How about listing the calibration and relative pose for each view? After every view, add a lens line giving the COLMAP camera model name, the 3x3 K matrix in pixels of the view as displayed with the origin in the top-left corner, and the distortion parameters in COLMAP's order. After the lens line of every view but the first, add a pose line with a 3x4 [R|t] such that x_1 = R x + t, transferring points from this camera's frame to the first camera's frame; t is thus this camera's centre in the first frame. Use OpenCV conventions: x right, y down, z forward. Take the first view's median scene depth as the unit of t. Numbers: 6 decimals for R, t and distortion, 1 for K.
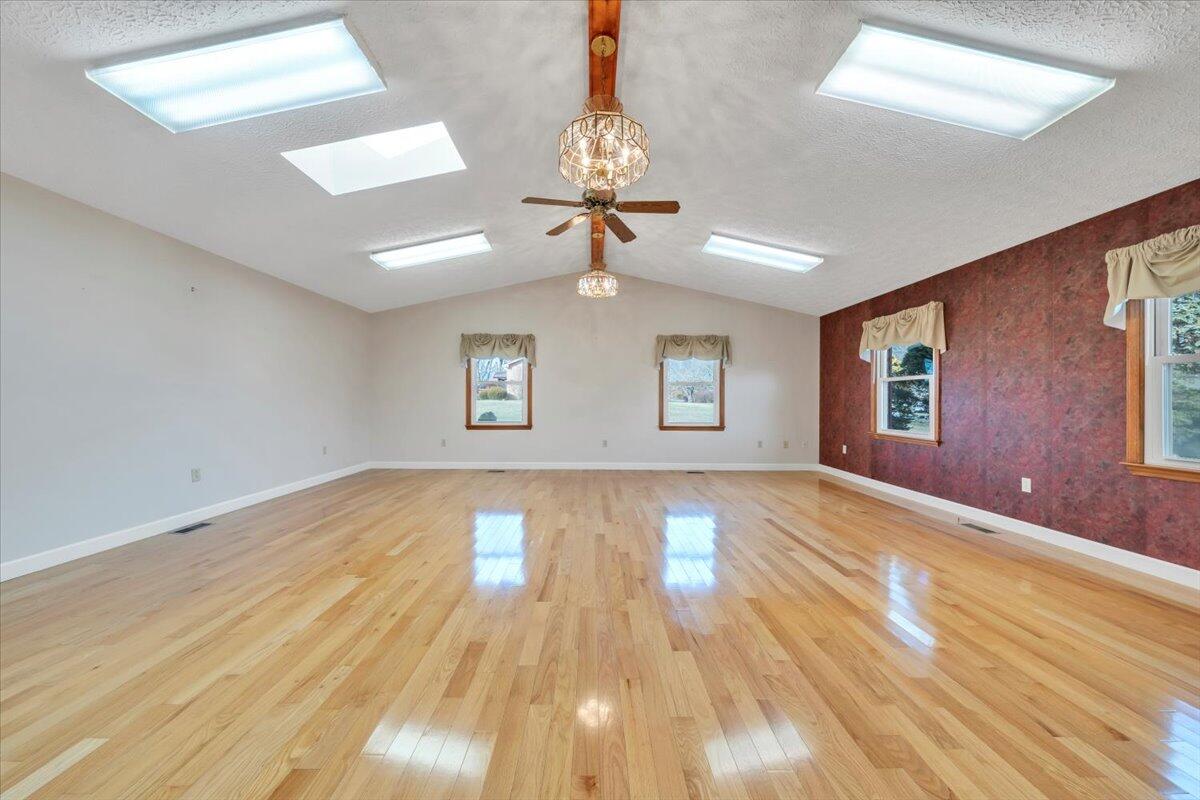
lens RADIAL K [[406.0, 0, 595.2], [0, 406.0, 401.4], [0, 0, 1]] dist [-0.000743, -0.000035]
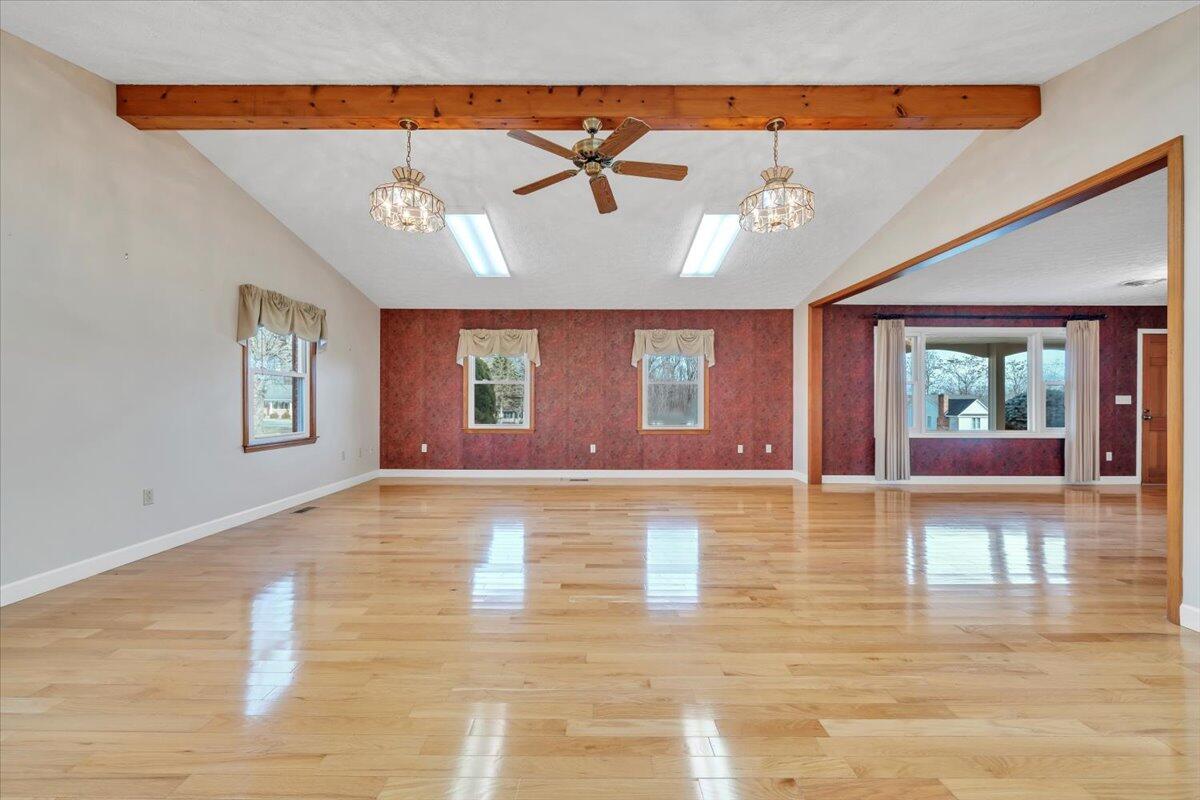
lens RADIAL K [[454.3, 0, 592.2], [0, 454.3, 399.7], [0, 0, 1]] dist [-0.001255, -0.000078]
pose [[0.014369, 0.001124, 0.999896, -0.802851], [0.001307, 0.999998, -0.001143, -0.001884], [-0.999896, 0.001324, 0.014367, 0.878820]]
